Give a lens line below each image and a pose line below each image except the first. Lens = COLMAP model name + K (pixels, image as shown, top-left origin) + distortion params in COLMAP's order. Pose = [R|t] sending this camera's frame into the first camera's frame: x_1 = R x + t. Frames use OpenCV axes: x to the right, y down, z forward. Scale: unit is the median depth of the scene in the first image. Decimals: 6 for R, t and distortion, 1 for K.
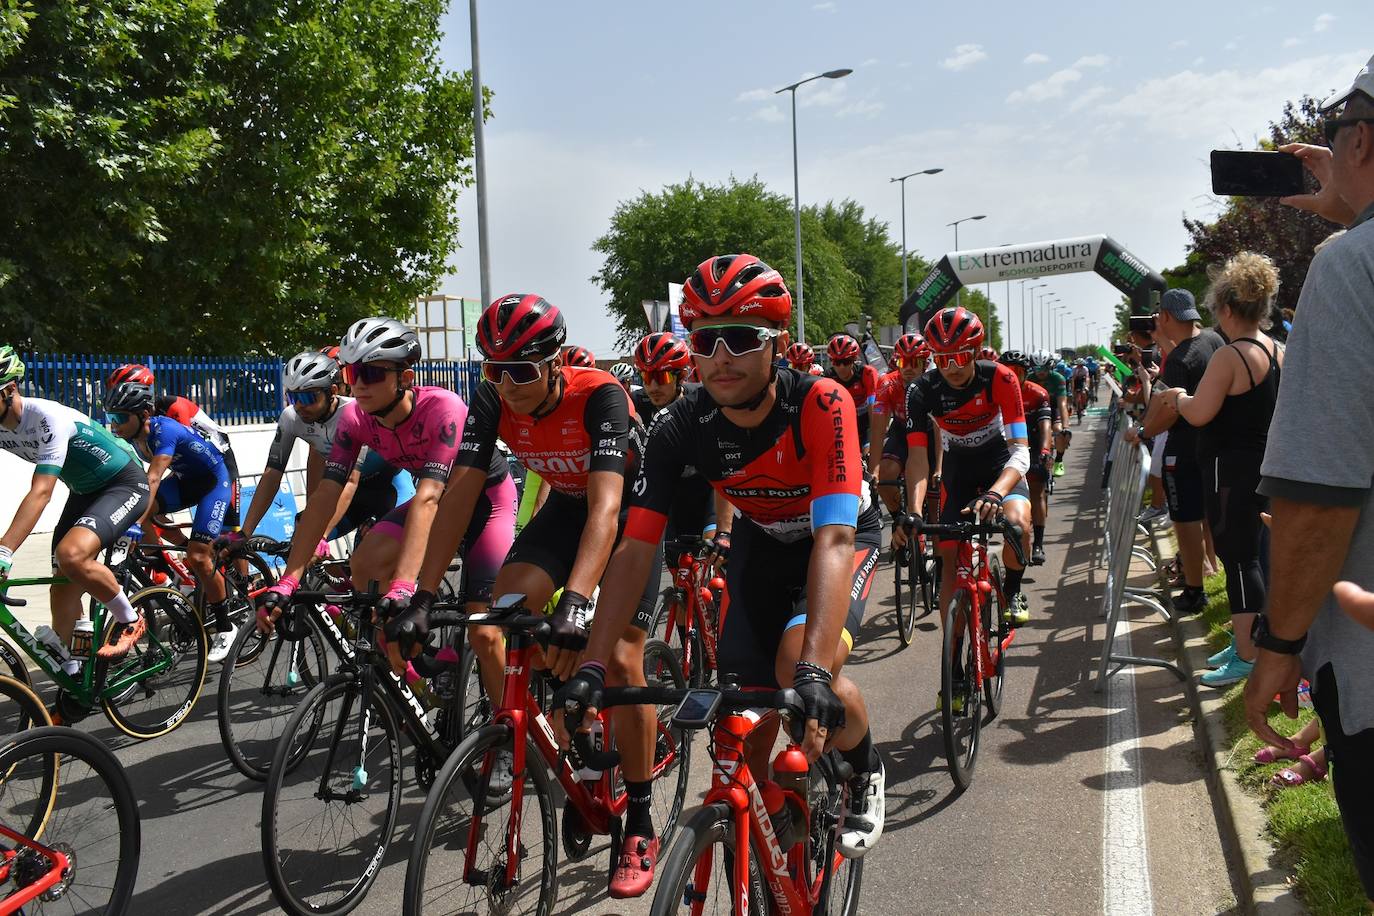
lens RADIAL K [[1262.6, 0, 687.4], [0, 1262.6, 460.4], [0, 0, 1]] dist [-0.019324, 0.004571]
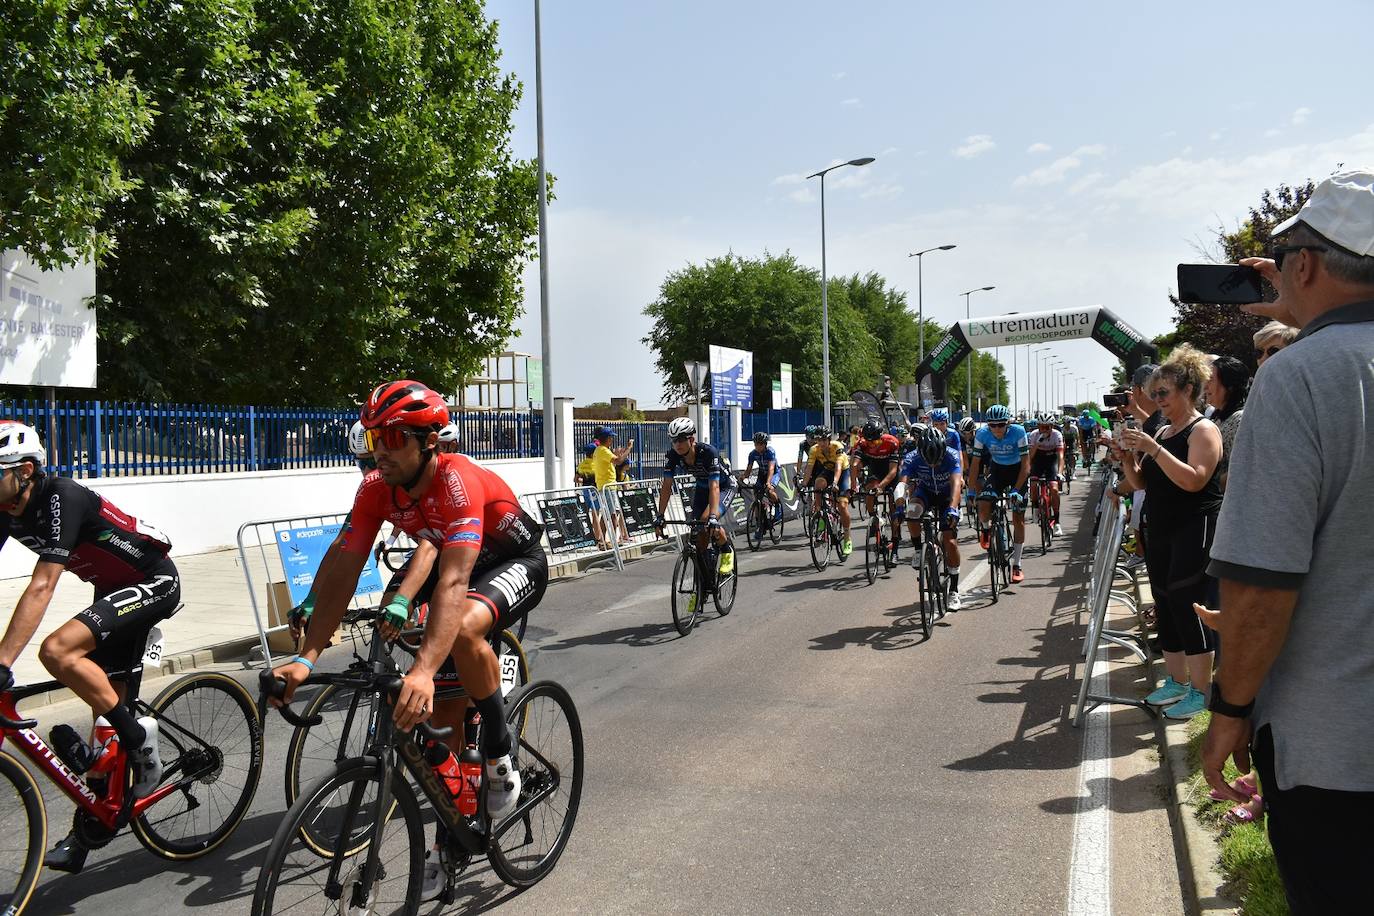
lens RADIAL K [[1125.4, 0, 689.7], [0, 1125.4, 457.9], [0, 0, 1]] dist [-0.003872, 0.006136]
pose [[0.999243, 0.014032, -0.036280, 0.007273], [-0.015301, 0.999272, -0.034940, -0.005118], [0.035763, 0.035469, 0.998731, -0.004194]]
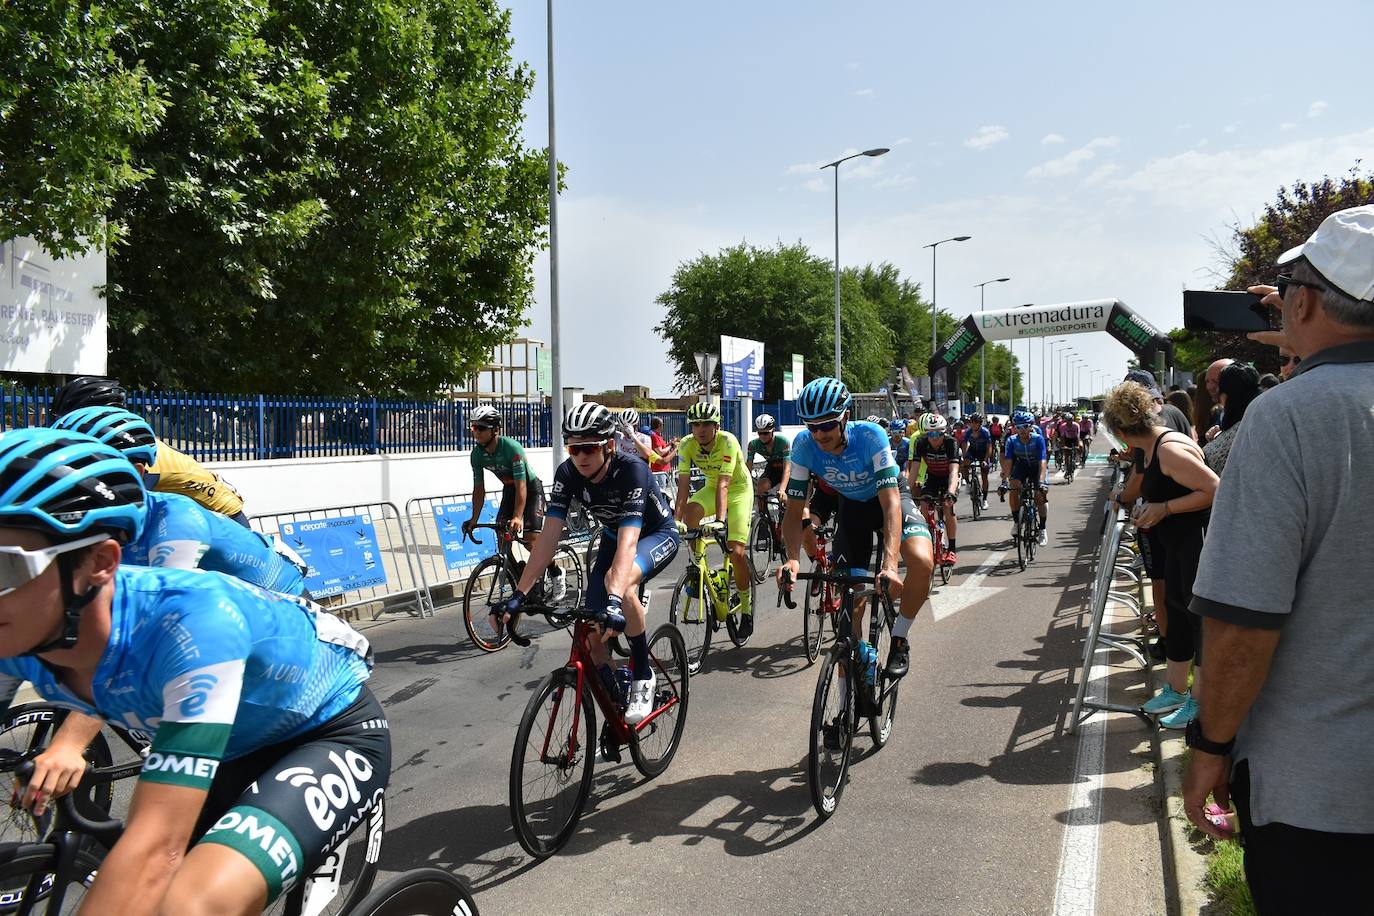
lens RADIAL K [[1125.4, 0, 689.7], [0, 1125.4, 457.9], [0, 0, 1]] dist [-0.003872, 0.006136]
pose [[0.998443, 0.025223, -0.049756, 0.013289], [-0.026314, 0.999425, -0.021395, -0.011285], [0.049188, 0.022671, 0.998532, -0.003869]]
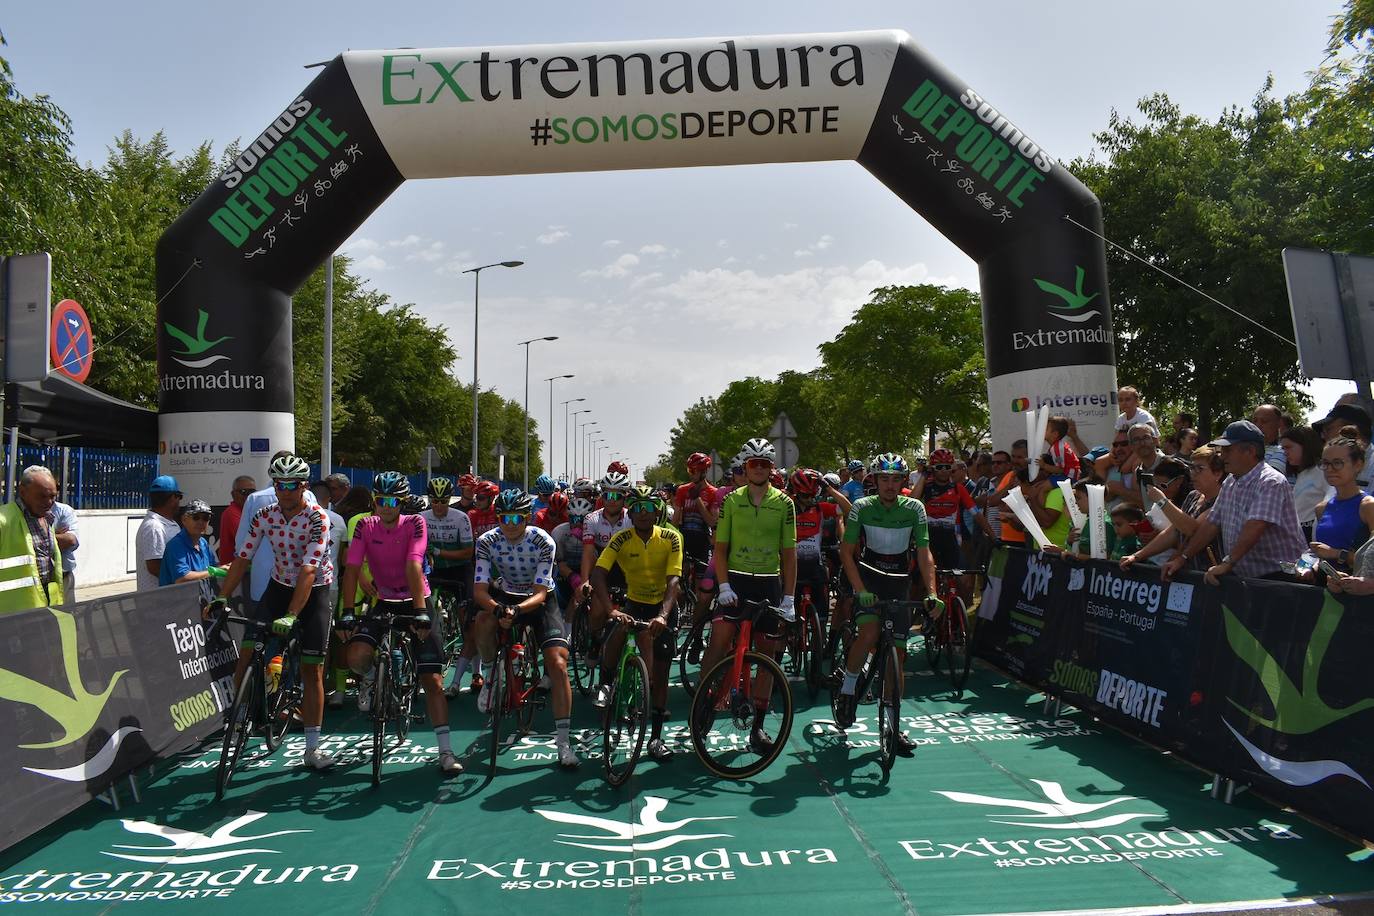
lens RADIAL K [[1137.9, 0, 697.4], [0, 1137.9, 461.5], [0, 0, 1]] dist [-0.007250, 0.002959]
pose [[0.930411, 0.052153, 0.362789, 0.275144], [-0.012016, 0.993633, -0.112025, -0.073092], [-0.366321, 0.099870, 0.925113, 1.082645]]
